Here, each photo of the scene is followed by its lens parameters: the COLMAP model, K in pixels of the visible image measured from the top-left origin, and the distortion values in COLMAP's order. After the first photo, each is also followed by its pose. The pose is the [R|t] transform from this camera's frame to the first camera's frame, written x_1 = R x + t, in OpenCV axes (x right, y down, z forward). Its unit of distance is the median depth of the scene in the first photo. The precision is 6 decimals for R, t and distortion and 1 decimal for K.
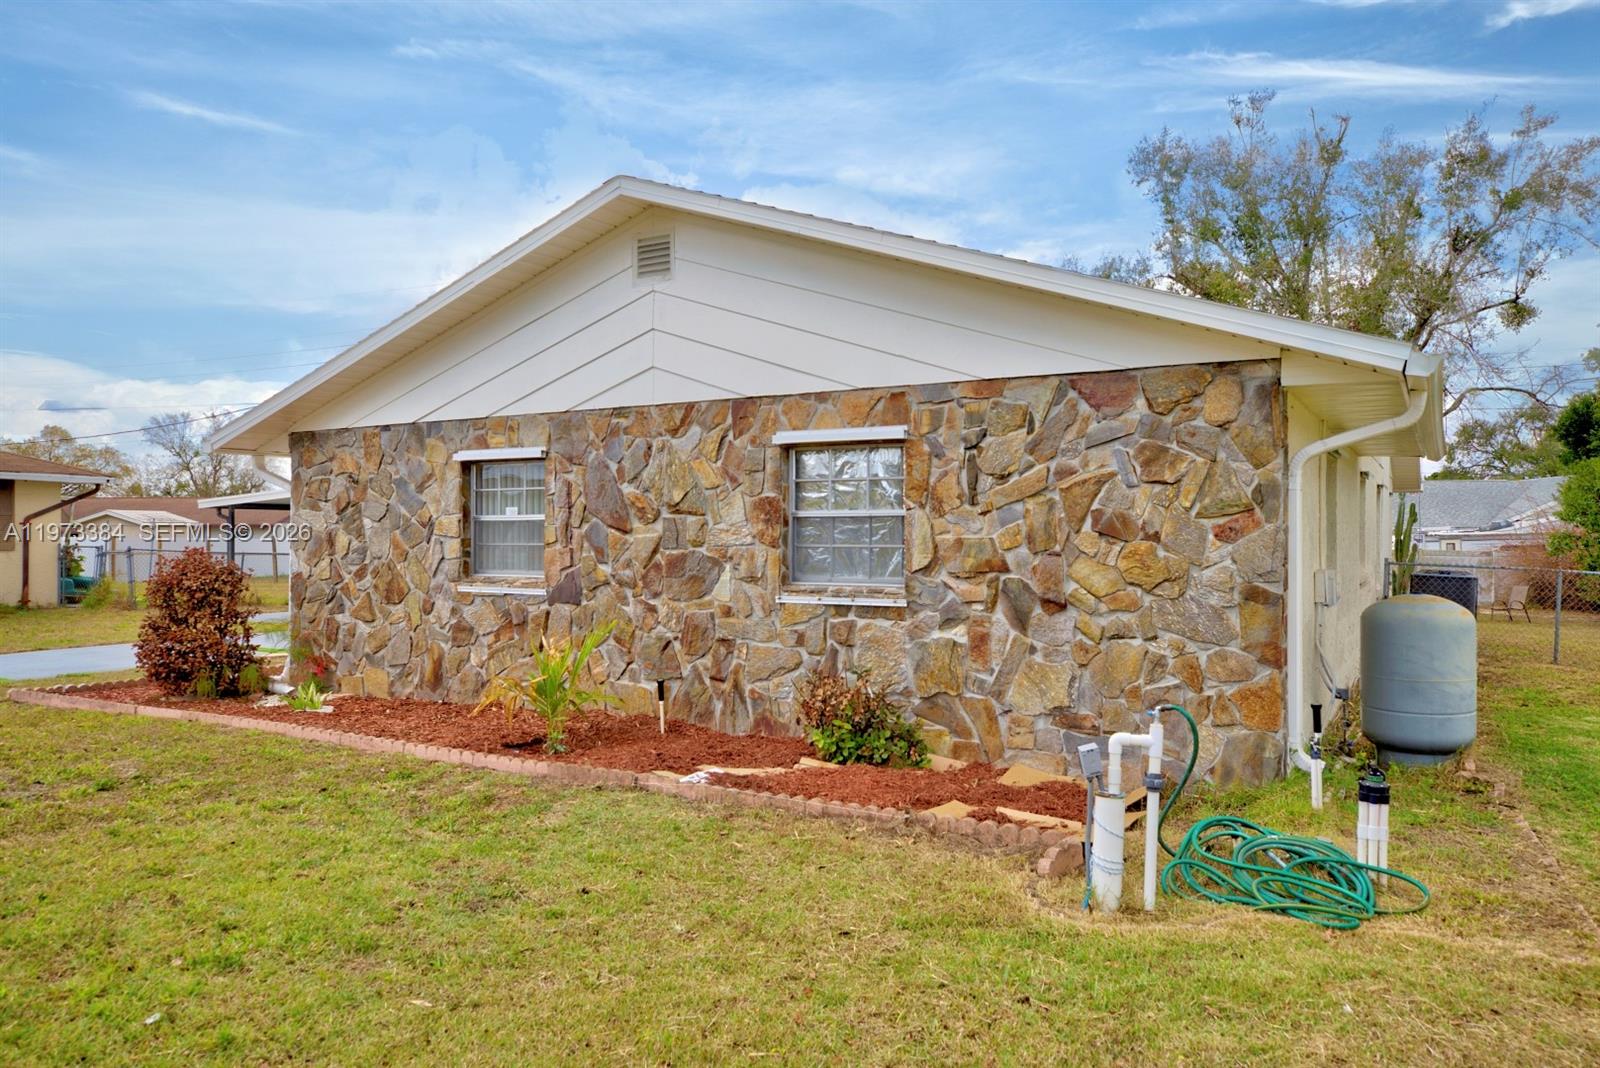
lens RADIAL K [[1153.2, 0, 800.0], [0, 1153.2, 538.9], [0, 0, 1]] dist [0.001719, -0.000019]
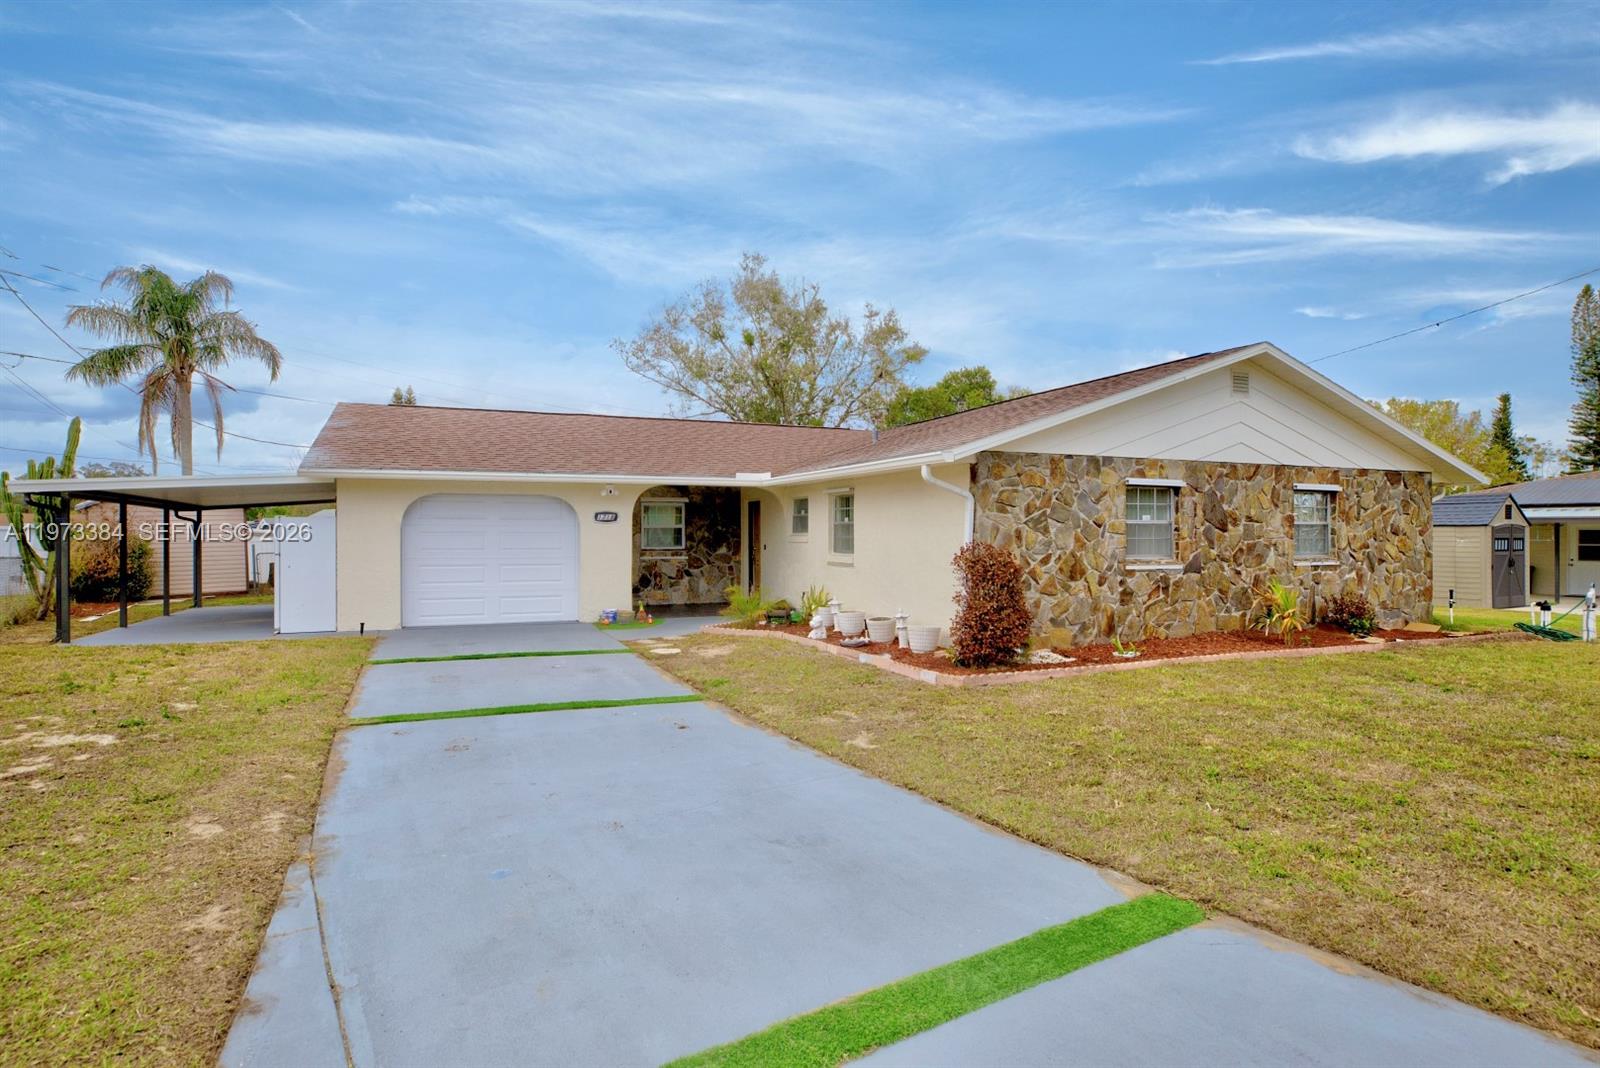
lens RADIAL K [[921.5, 0, 799.9], [0, 921.5, 533.3], [0, 0, 1]] dist [-0.000031, -0.000070]
pose [[0.547117, 0.004941, 0.837042, -1.671873], [0.003673, 0.999959, -0.008303, 0.006838], [-0.837048, 0.007617, 0.547076, 0.741398]]
